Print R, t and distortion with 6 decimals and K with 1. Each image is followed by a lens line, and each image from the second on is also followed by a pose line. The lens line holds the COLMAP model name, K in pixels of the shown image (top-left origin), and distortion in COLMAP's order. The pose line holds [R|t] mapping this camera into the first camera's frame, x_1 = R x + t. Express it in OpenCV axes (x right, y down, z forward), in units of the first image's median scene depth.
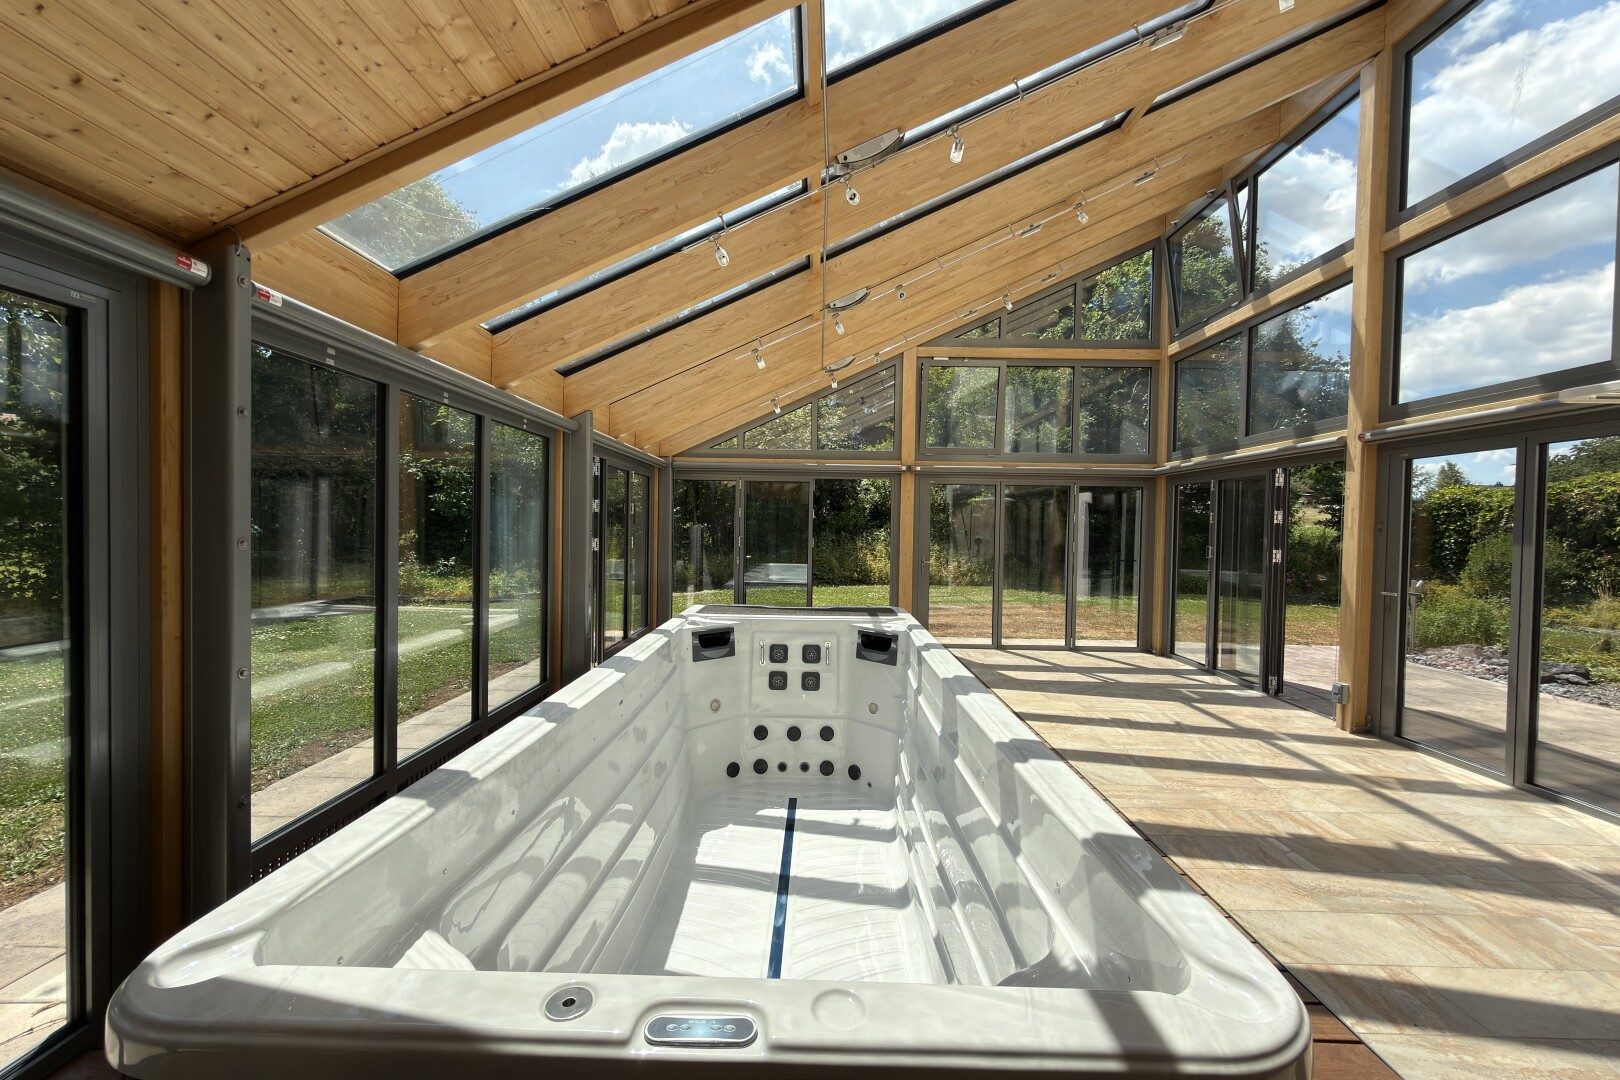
lens RADIAL K [[642.5, 0, 810.0], [0, 642.5, 540.0], [0, 0, 1]] dist [0.001670, 0.000255]
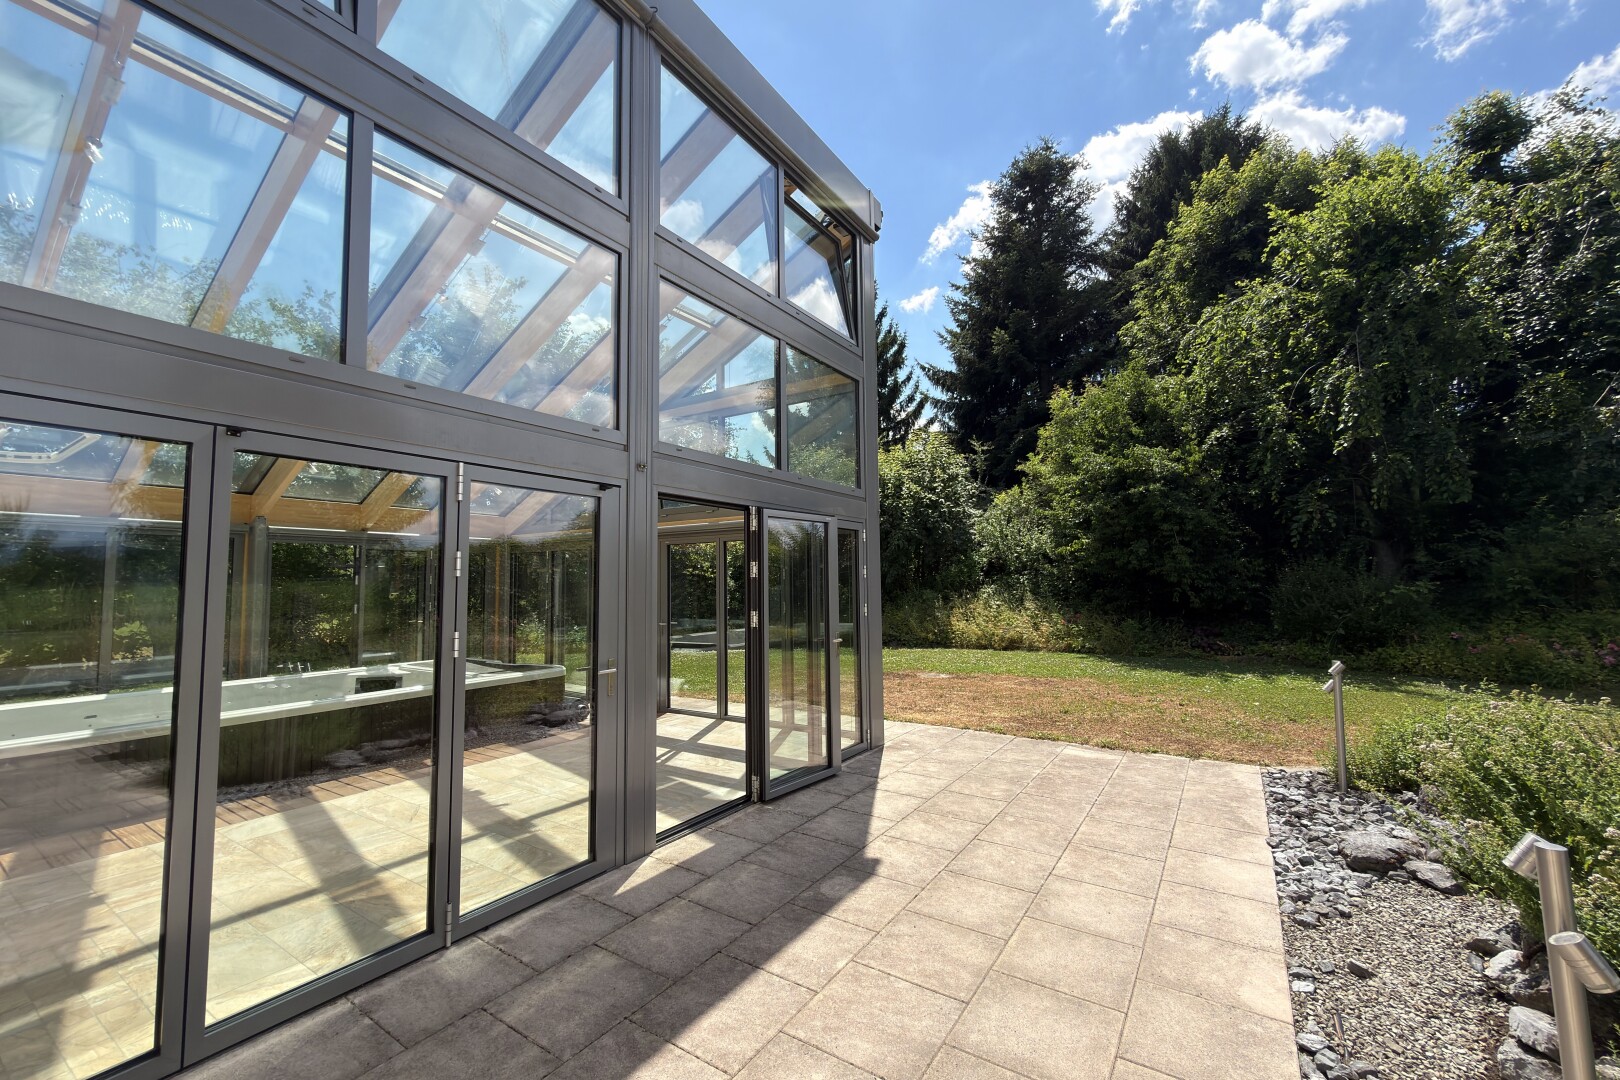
lens RADIAL K [[660.0, 0, 810.0], [0, 660.0, 540.0], [0, 0, 1]] dist [0.001745, 0.000348]
pose [[0.851076, -0.060579, -0.521536, 1.893089], [0.014448, 0.995647, -0.092073, 0.010203], [0.524844, 0.070826, 0.848247, 0.550678]]
